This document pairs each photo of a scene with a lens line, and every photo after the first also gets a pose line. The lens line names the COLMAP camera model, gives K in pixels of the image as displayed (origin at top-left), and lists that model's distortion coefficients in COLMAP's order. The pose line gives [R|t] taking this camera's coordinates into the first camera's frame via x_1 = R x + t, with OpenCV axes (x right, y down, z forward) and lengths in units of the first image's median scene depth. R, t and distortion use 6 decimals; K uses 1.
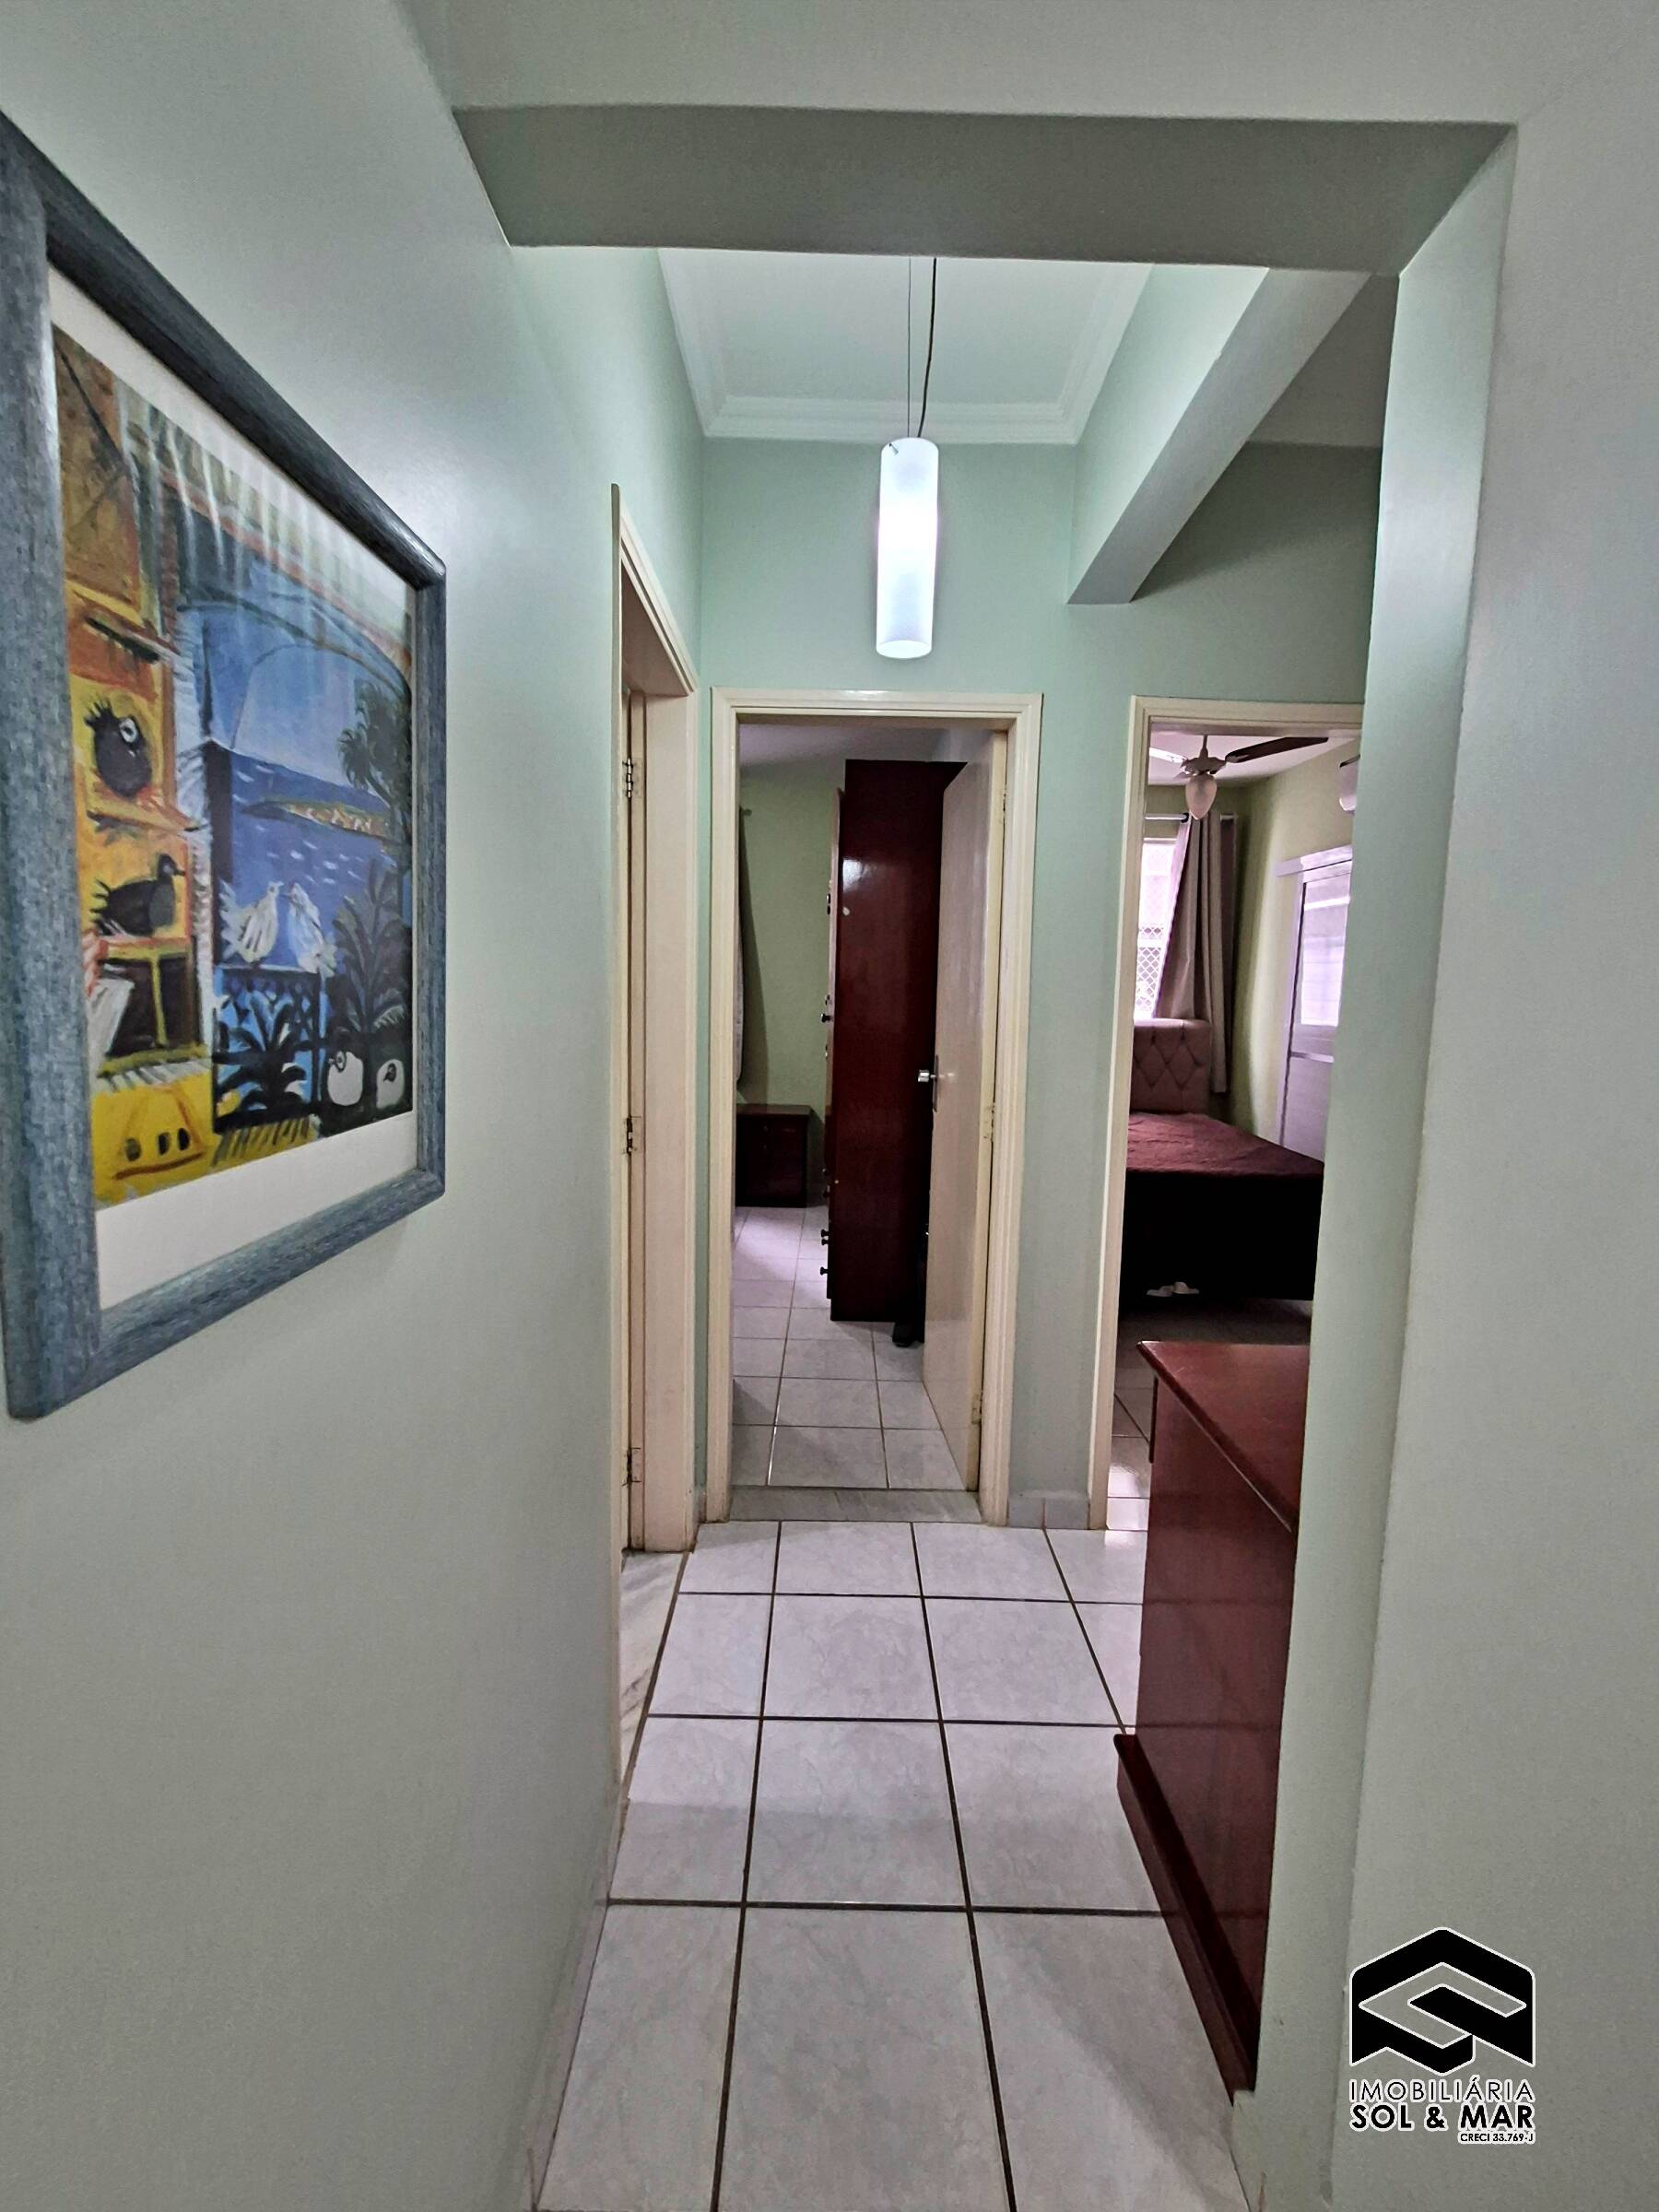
lens RADIAL K [[870.9, 0, 832.1], [0, 870.9, 1088.2], [0, 0, 1]] dist [0.003837, 0.000565]
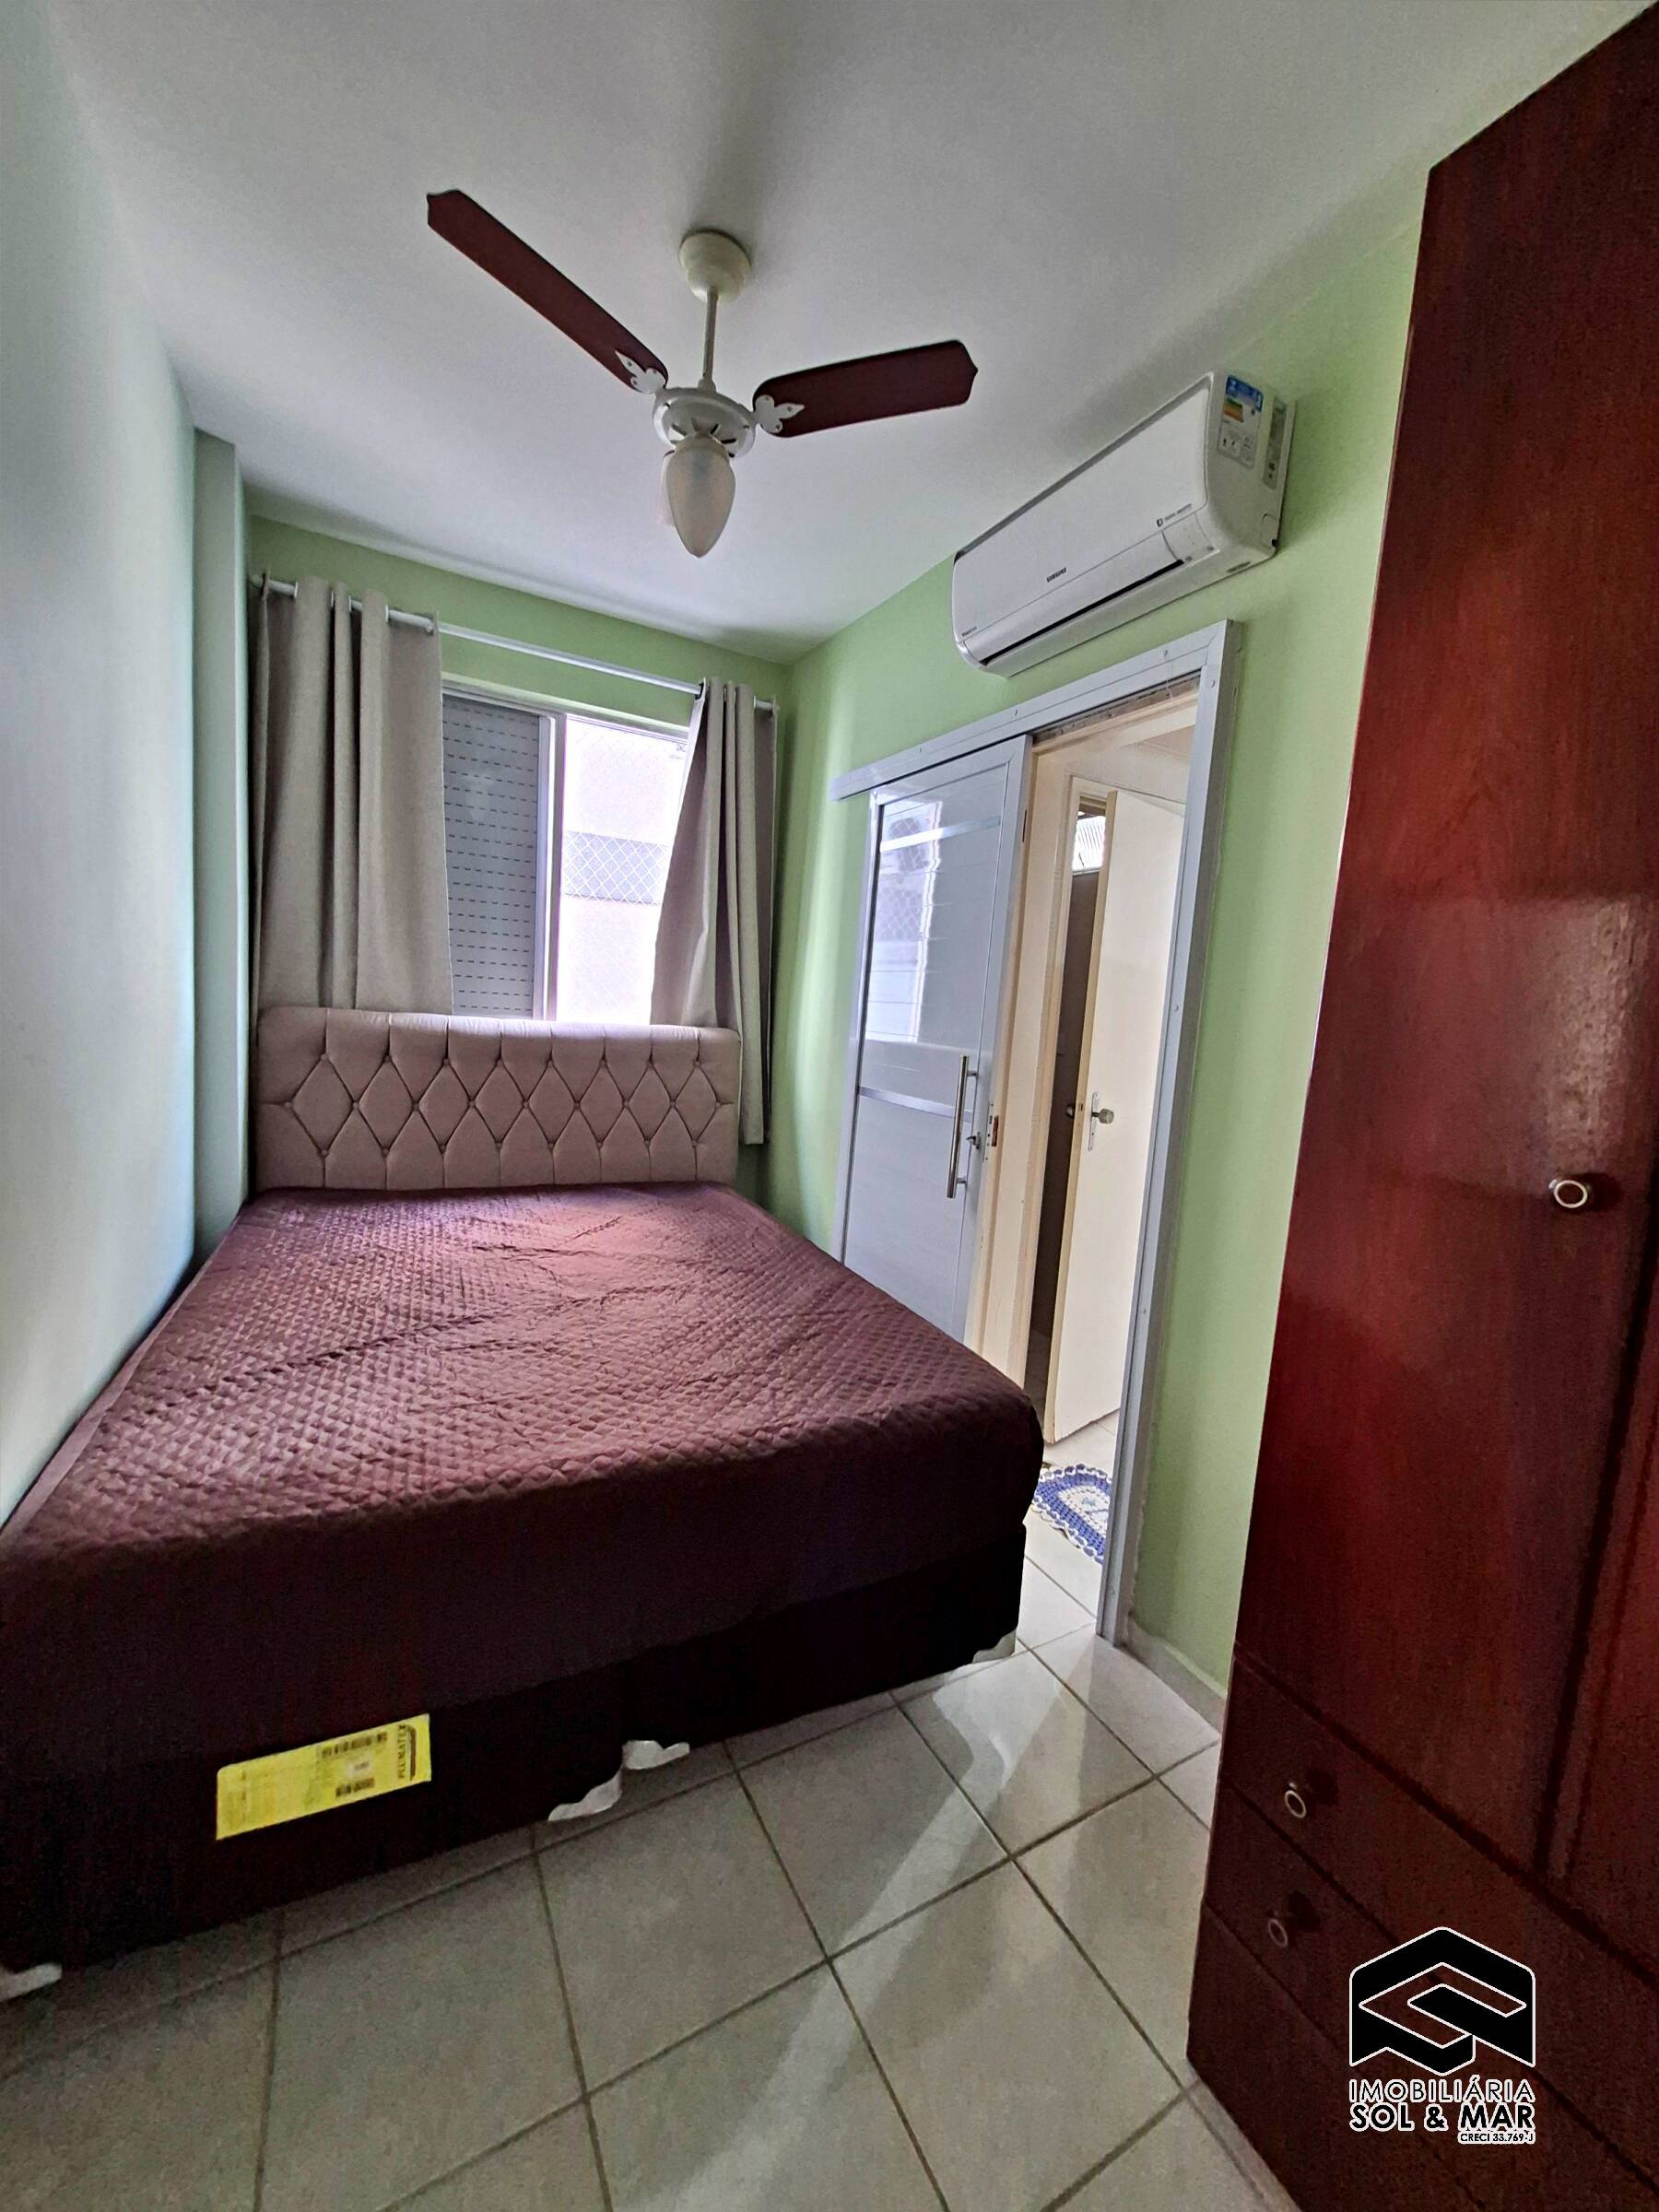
lens RADIAL K [[870.9, 0, 831.8], [0, 870.9, 1101.3], [0, 0, 1]] dist [0.003837, 0.000565]
pose [[0.878657, -0.015511, 0.477201, 0.194861], [0.001852, 0.999575, 0.029081, -0.045321], [-0.477450, -0.024669, 0.878313, 0.423243]]
